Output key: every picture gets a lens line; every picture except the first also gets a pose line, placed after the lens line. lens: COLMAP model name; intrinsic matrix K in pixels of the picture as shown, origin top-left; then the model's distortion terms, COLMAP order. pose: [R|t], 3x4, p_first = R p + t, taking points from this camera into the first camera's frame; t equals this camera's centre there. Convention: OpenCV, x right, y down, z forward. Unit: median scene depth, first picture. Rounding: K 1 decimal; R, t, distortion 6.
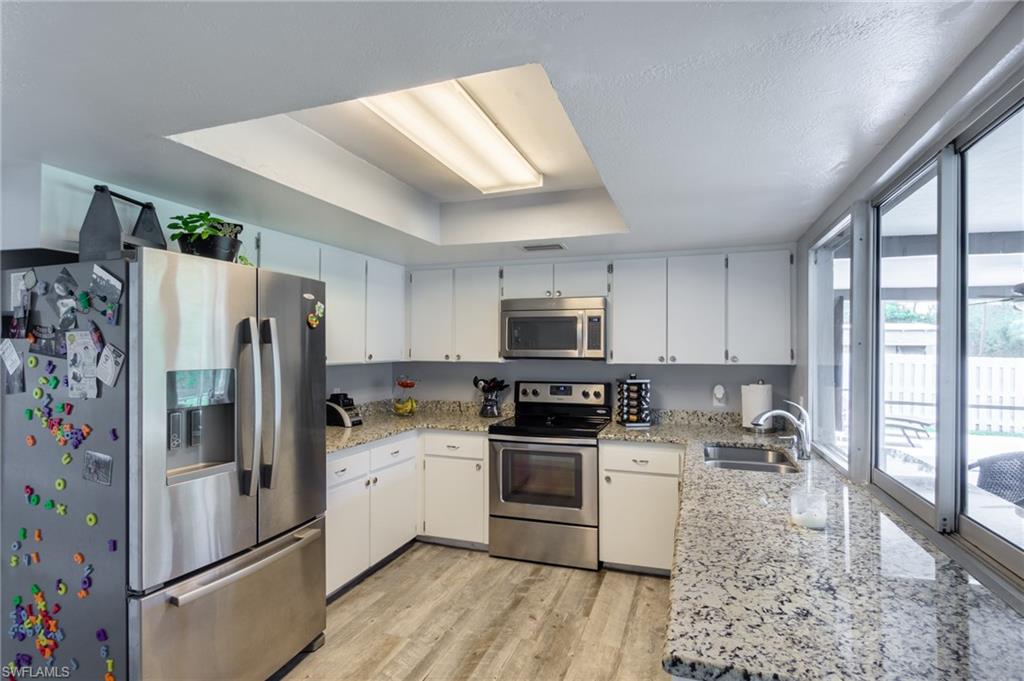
lens RADIAL K [[520.1, 0, 510.1], [0, 520.1, 344.8], [0, 0, 1]] dist [-0.001530, -0.000296]
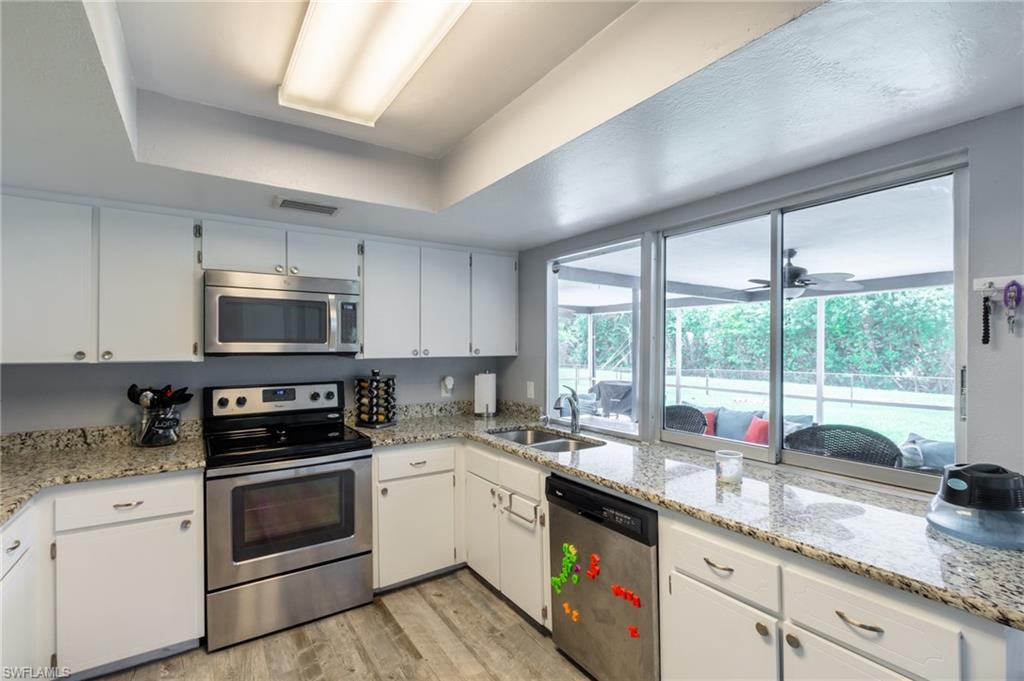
lens RADIAL K [[467.9, 0, 512.3], [0, 467.9, 346.0], [0, 0, 1]] dist [-0.000025, 0.000025]
pose [[0.591352, -0.003014, 0.806408, -0.309706], [-0.006472, 0.999943, 0.008484, 0.007032], [-0.806388, -0.010236, 0.591299, 0.360464]]
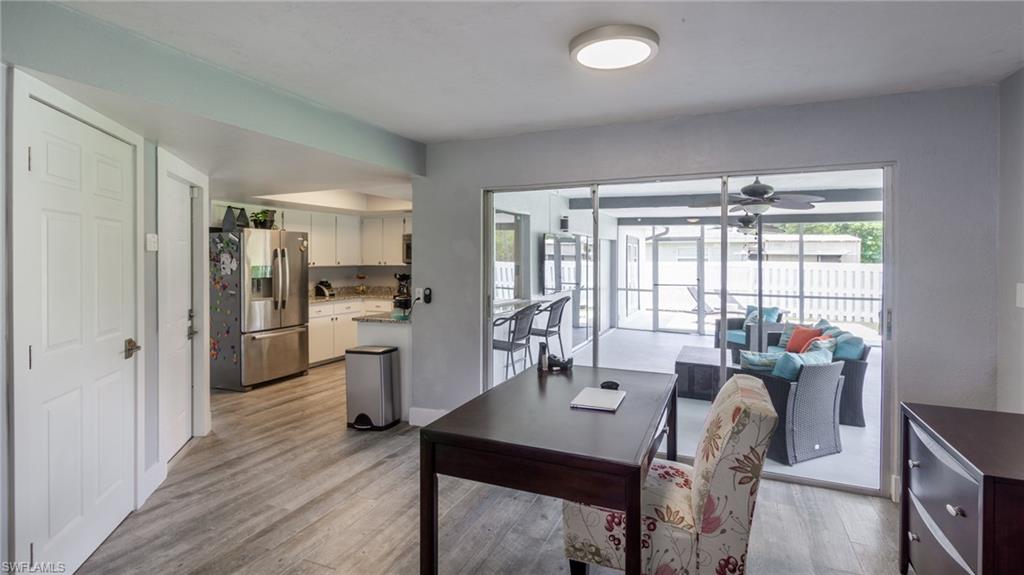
lens RADIAL K [[502.8, 0, 514.8], [0, 502.8, 256.9], [0, 0, 1]] dist [0.002253, 0.000169]
pose [[0.998781, -0.003271, -0.049260, 0.583470], [0.003499, 0.999984, 0.004530, -0.007850], [0.049245, -0.004696, 0.998776, -1.057055]]
